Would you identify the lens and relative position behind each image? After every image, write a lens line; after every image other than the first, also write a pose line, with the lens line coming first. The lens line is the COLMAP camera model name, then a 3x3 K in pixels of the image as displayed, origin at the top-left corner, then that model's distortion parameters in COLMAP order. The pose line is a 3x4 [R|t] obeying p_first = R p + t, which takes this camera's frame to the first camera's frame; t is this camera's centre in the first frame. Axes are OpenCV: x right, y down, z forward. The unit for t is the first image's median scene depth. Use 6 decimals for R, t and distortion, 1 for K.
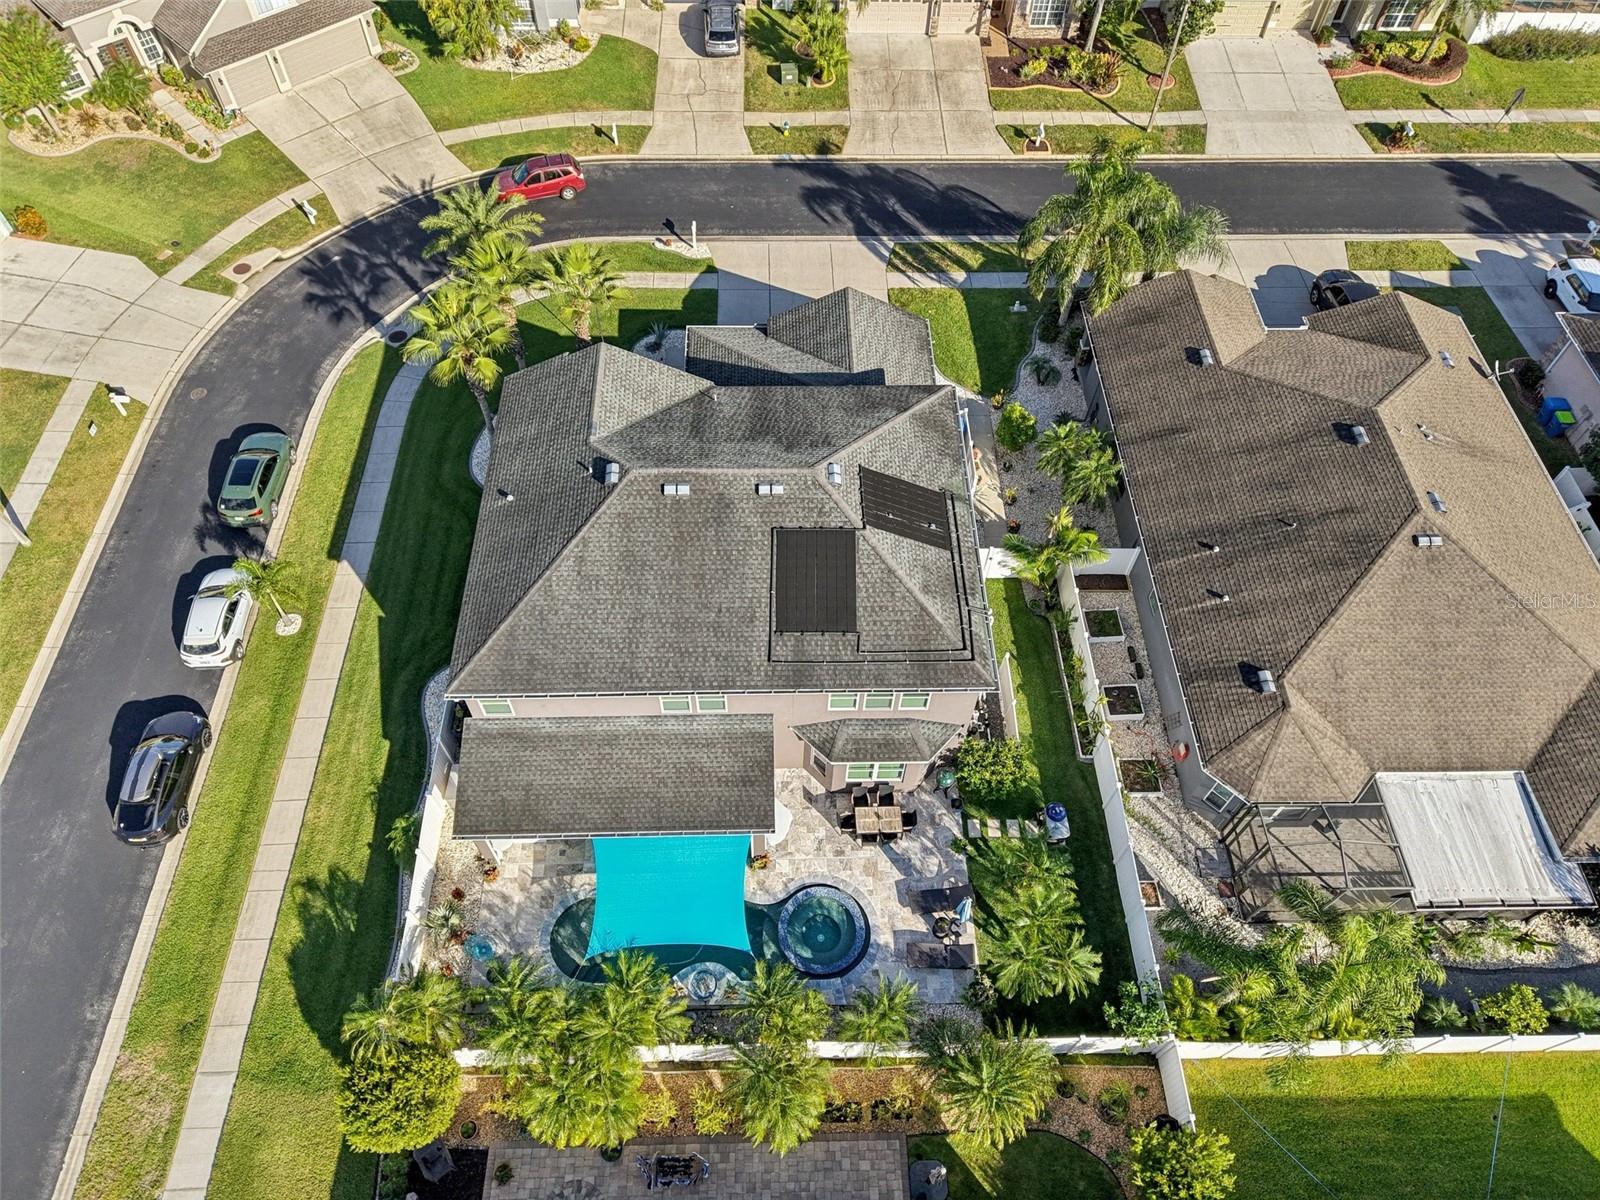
lens RADIAL K [[1066.5, 0, 794.9], [0, 1066.5, 598.2], [0, 0, 1]] dist [0.039899, -0.050006]
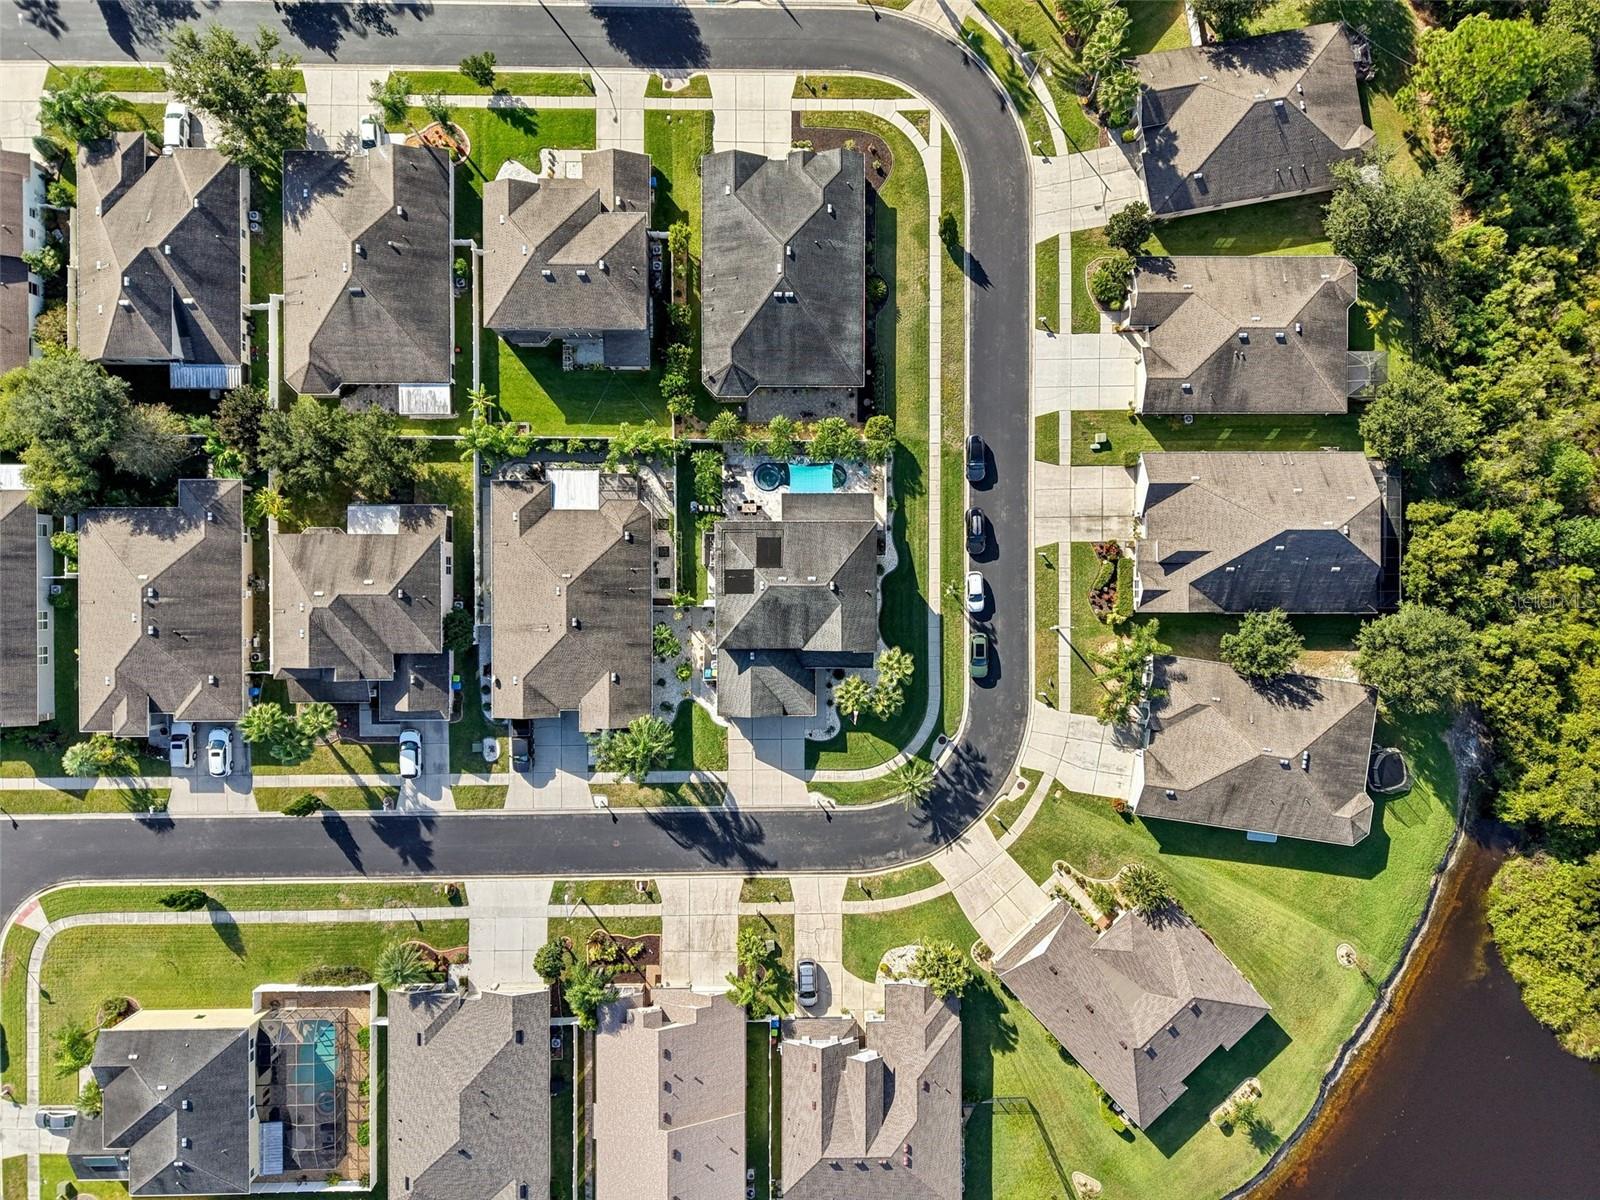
lens RADIAL K [[1066.5, 0, 794.9], [0, 1066.5, 598.2], [0, 0, 1]] dist [0.039899, -0.050006]
pose [[-0.999132, -0.018619, -0.037262, 0.037298], [-0.006359, -0.815875, 0.578193, -1.272601], [-0.041166, 0.577928, 0.815049, -0.999597]]
